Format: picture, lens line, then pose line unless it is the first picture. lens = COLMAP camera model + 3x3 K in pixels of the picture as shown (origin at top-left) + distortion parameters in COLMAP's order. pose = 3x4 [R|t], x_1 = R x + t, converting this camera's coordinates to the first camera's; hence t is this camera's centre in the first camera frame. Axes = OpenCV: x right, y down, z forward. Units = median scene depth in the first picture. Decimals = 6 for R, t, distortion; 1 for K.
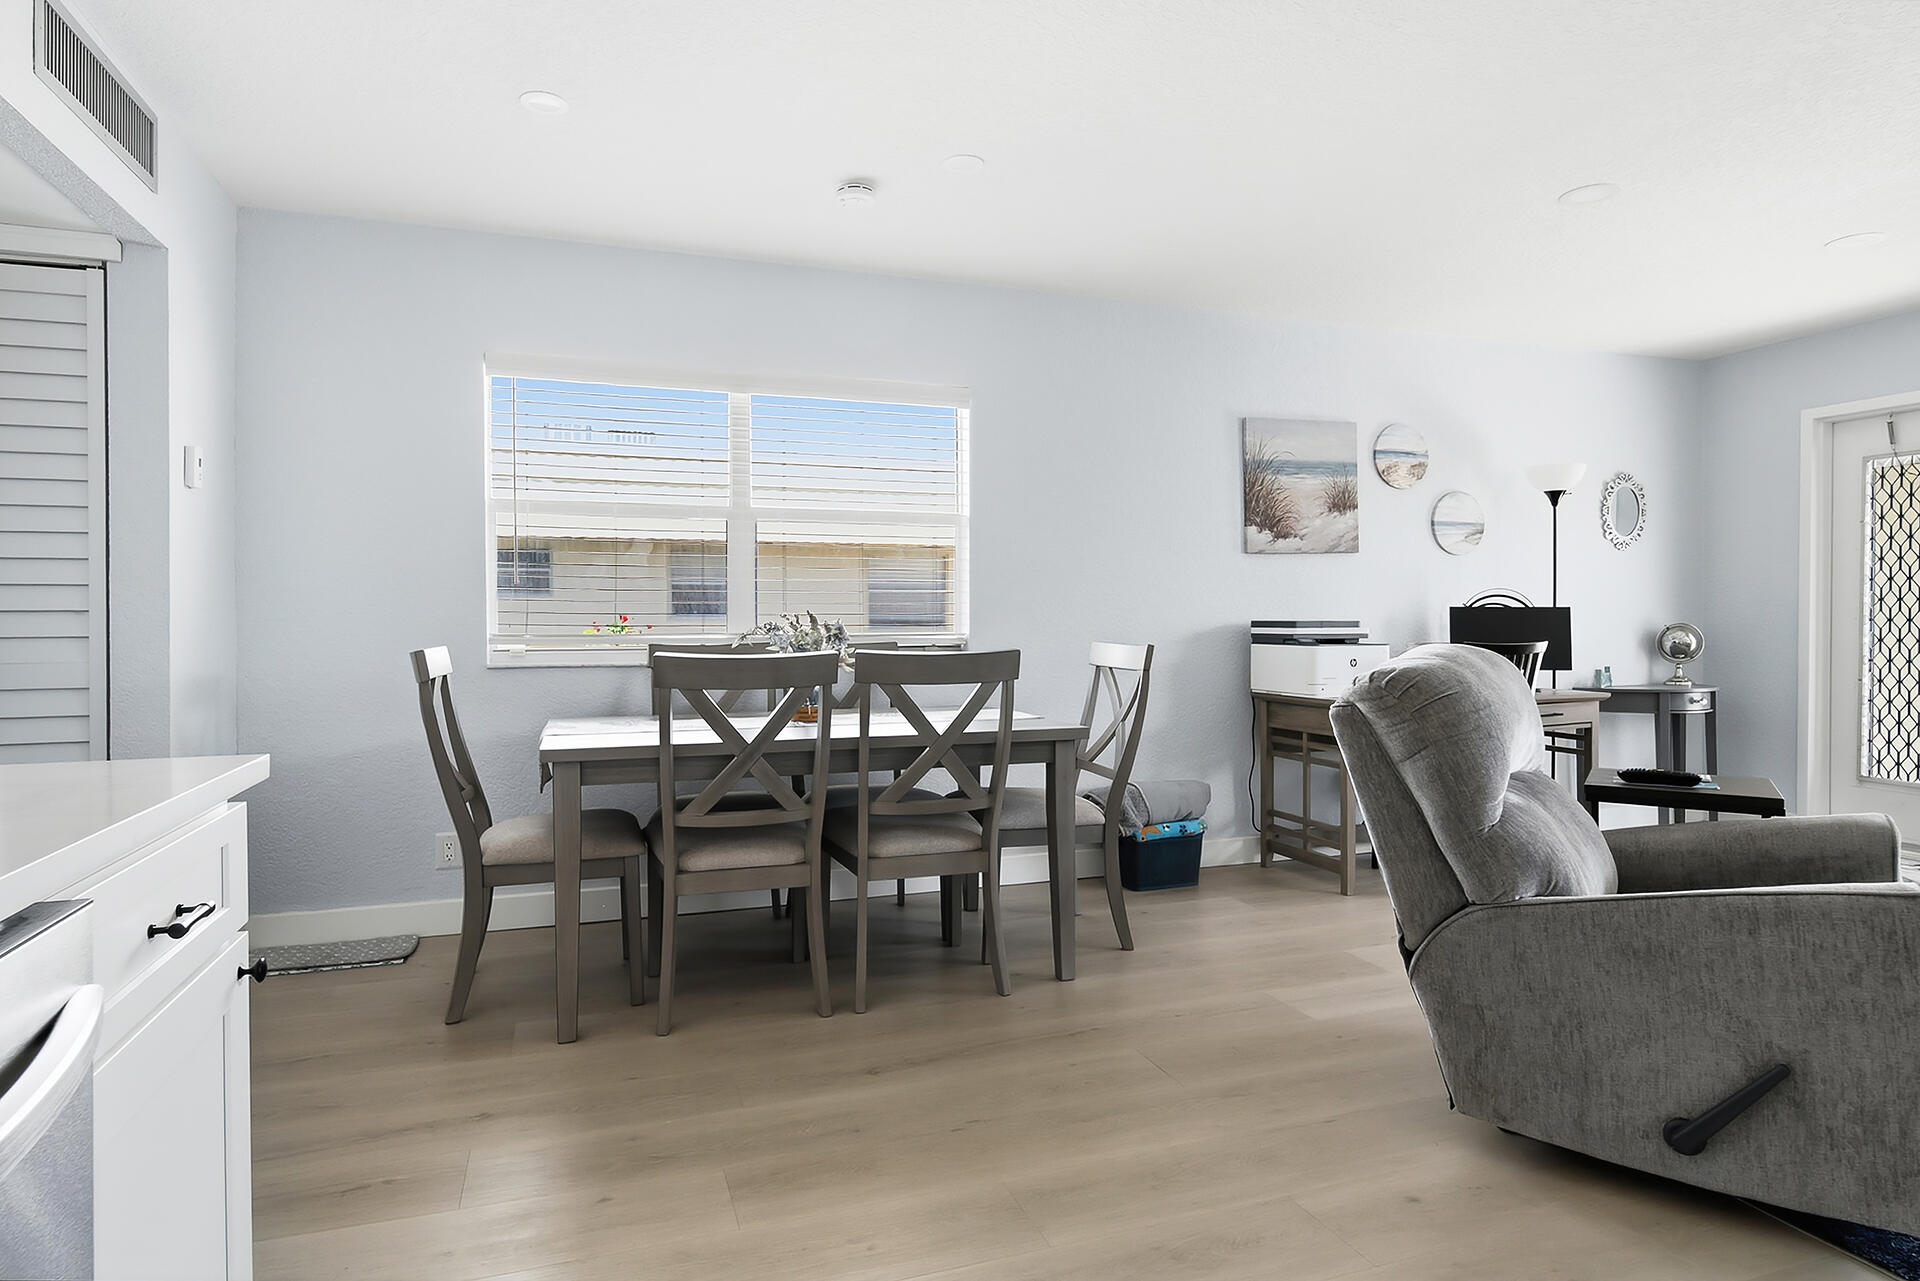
lens RADIAL K [[1060.3, 0, 944.8], [0, 1060.3, 638.0], [0, 0, 1]] dist [0.005152, -0.003914]
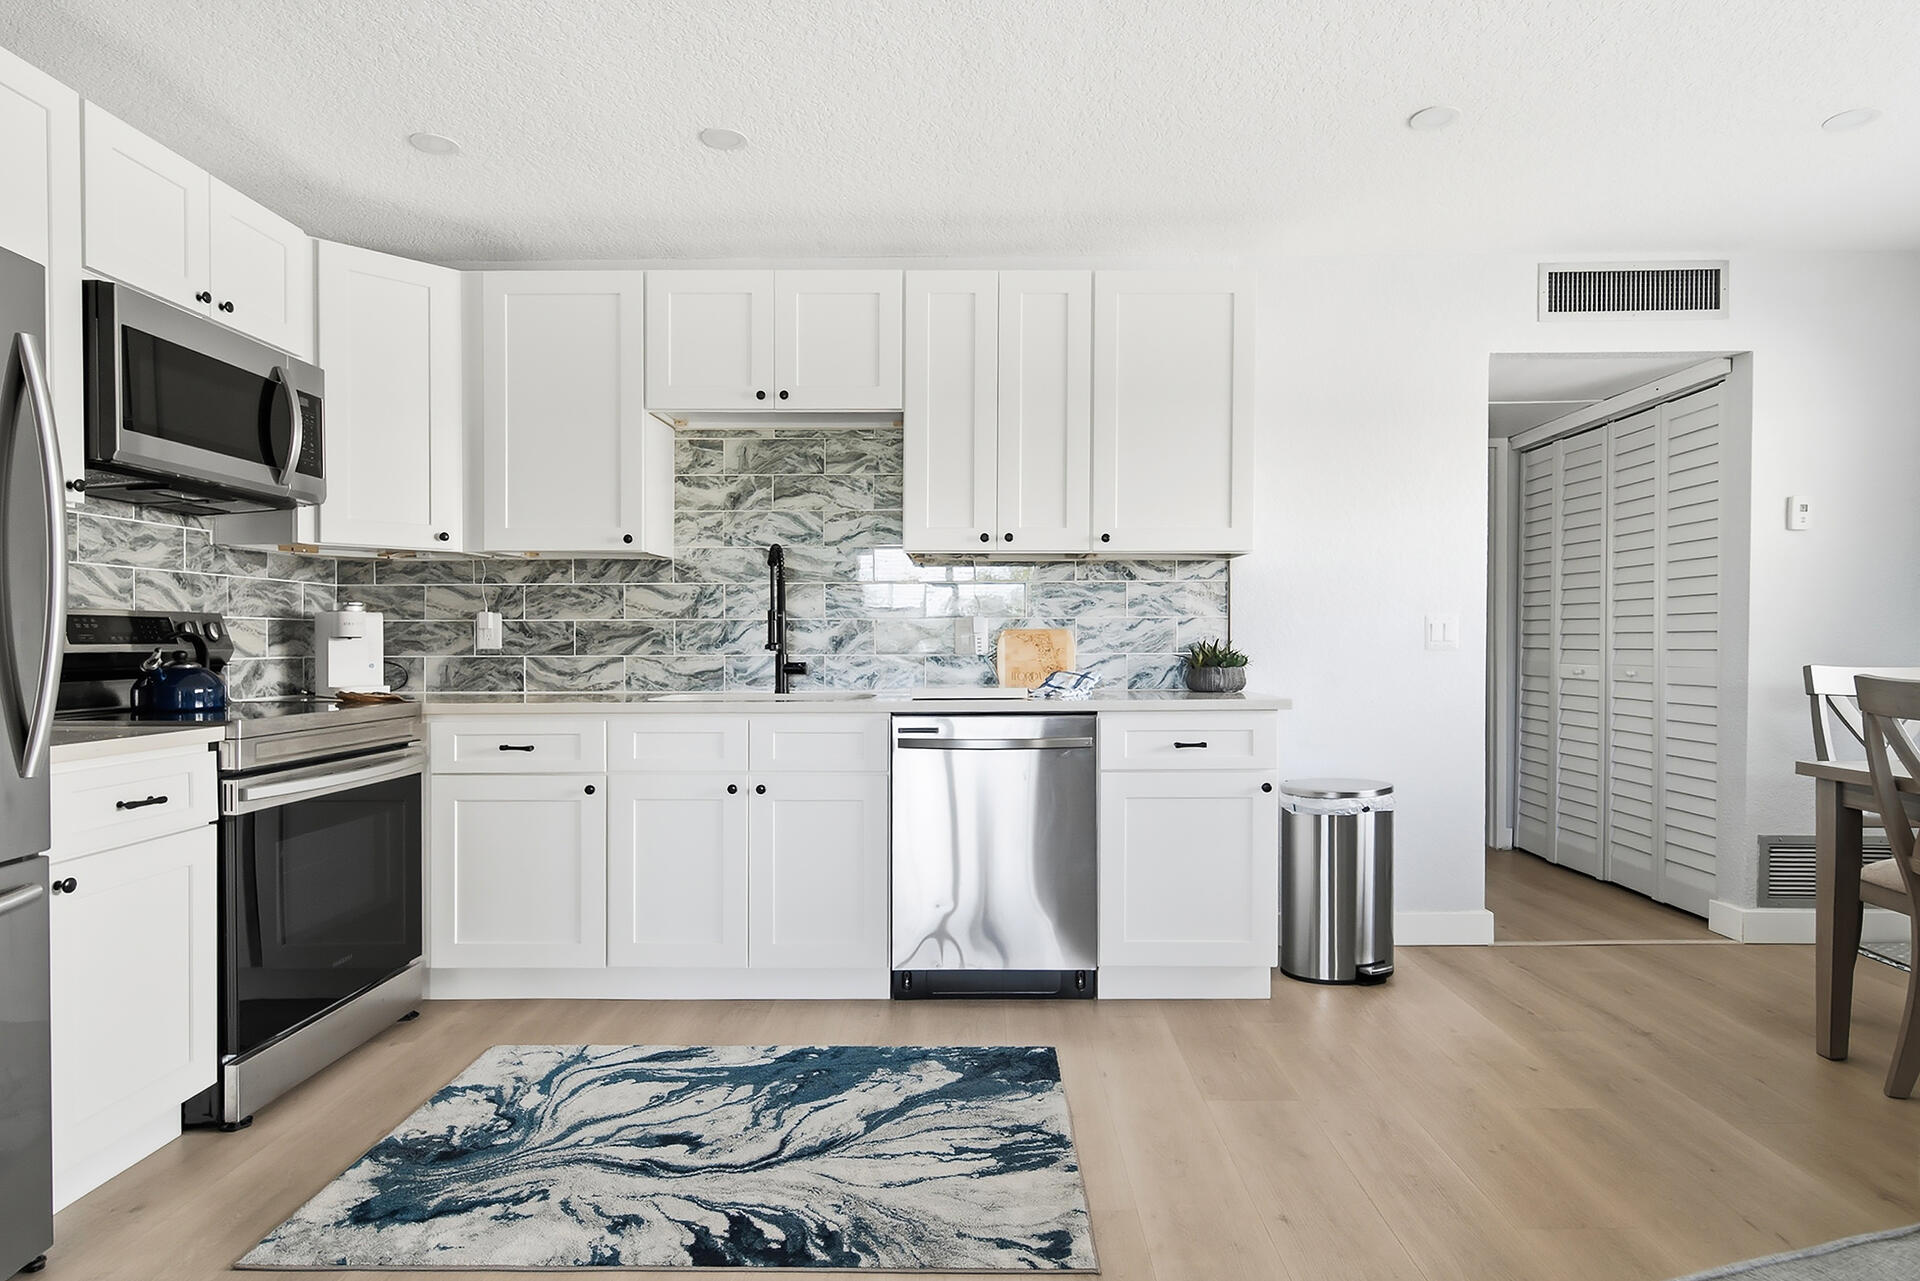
lens RADIAL K [[1060.3, 0, 967.3], [0, 1060.3, 653.9], [0, 0, 1]] dist [0.005152, -0.003914]
pose [[-0.321492, 0.011999, -0.946836, 0.836492], [-0.013568, 0.999759, 0.017277, -0.006837], [0.946815, 0.018401, -0.321251, 0.533042]]
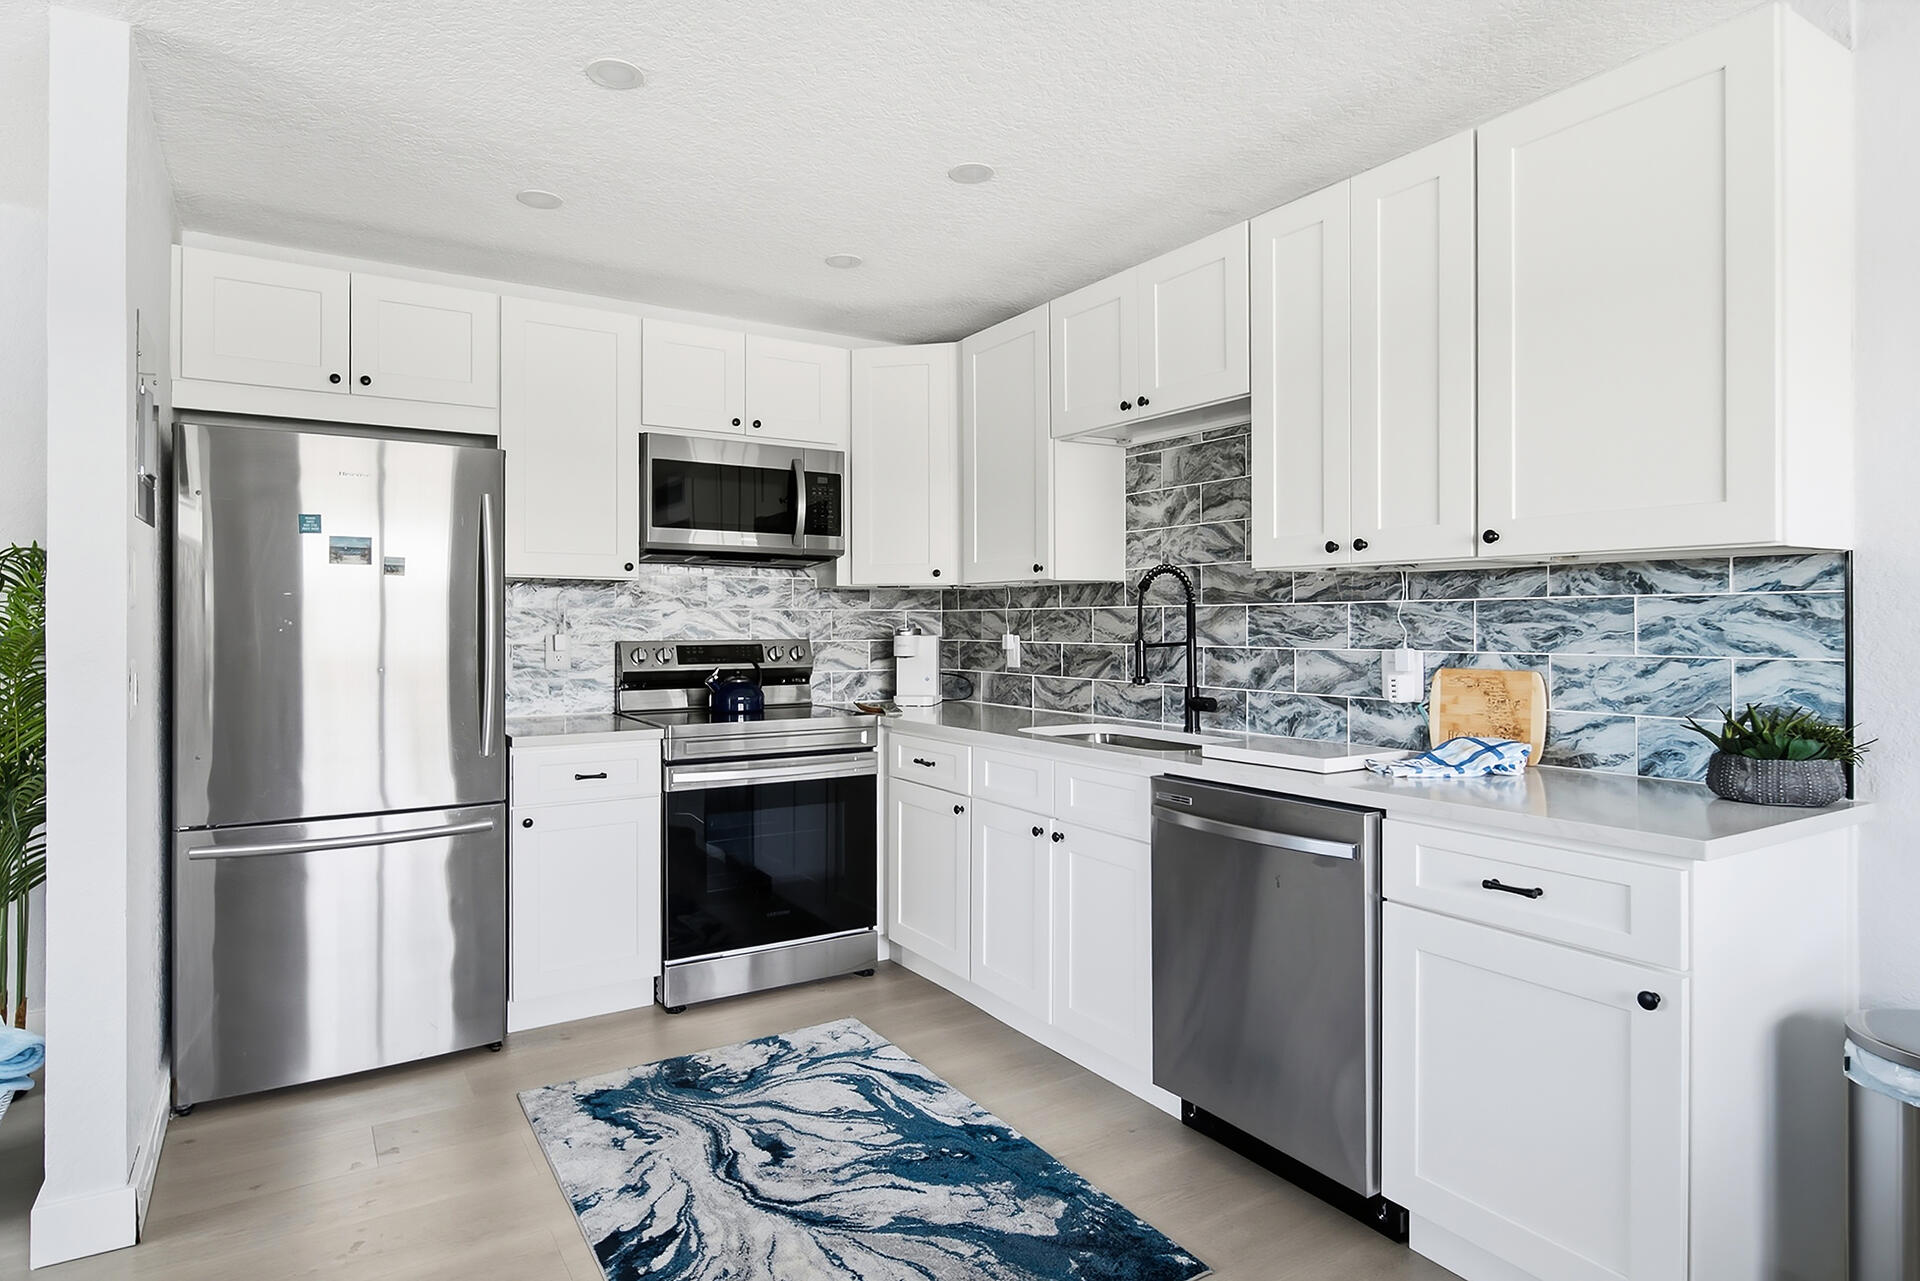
lens RADIAL K [[1060.3, 0, 941.2], [0, 1060.3, 615.3], [0, 0, 1]] dist [0.005152, -0.003914]
pose [[-0.972324, -0.001194, -0.233635, 0.203774], [-0.003597, 0.999945, 0.009861, -0.069539], [0.233610, 0.010428, -0.972274, 0.955078]]
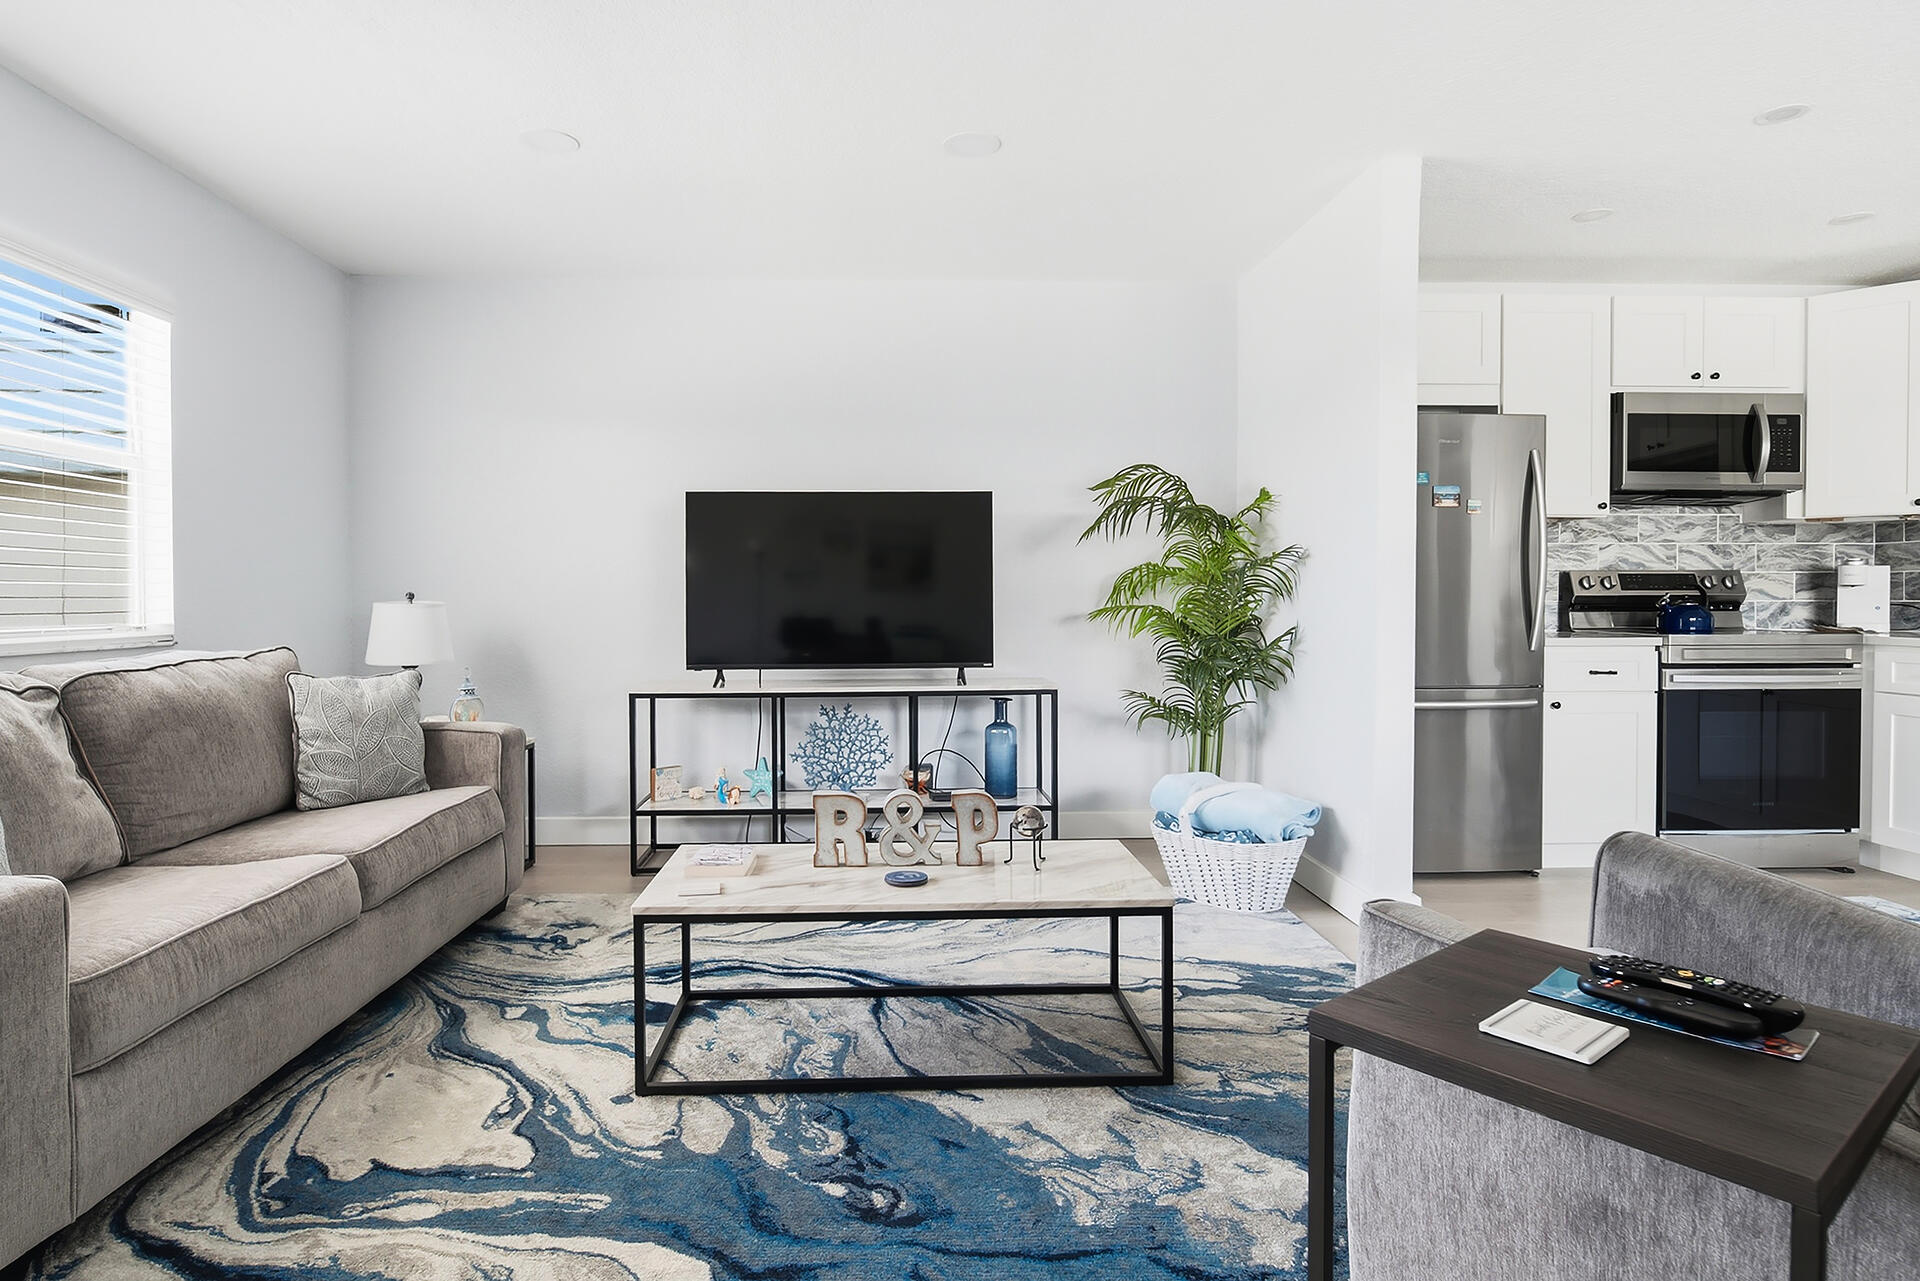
lens RADIAL K [[1060.3, 0, 908.7], [0, 1060.3, 609.9], [0, 0, 1]] dist [0.005152, -0.003914]
pose [[-0.958667, -0.002898, 0.284515, 0.805732], [0.006028, 0.999517, 0.030493, -0.015501], [-0.284465, 0.030947, -0.958187, 1.395218]]
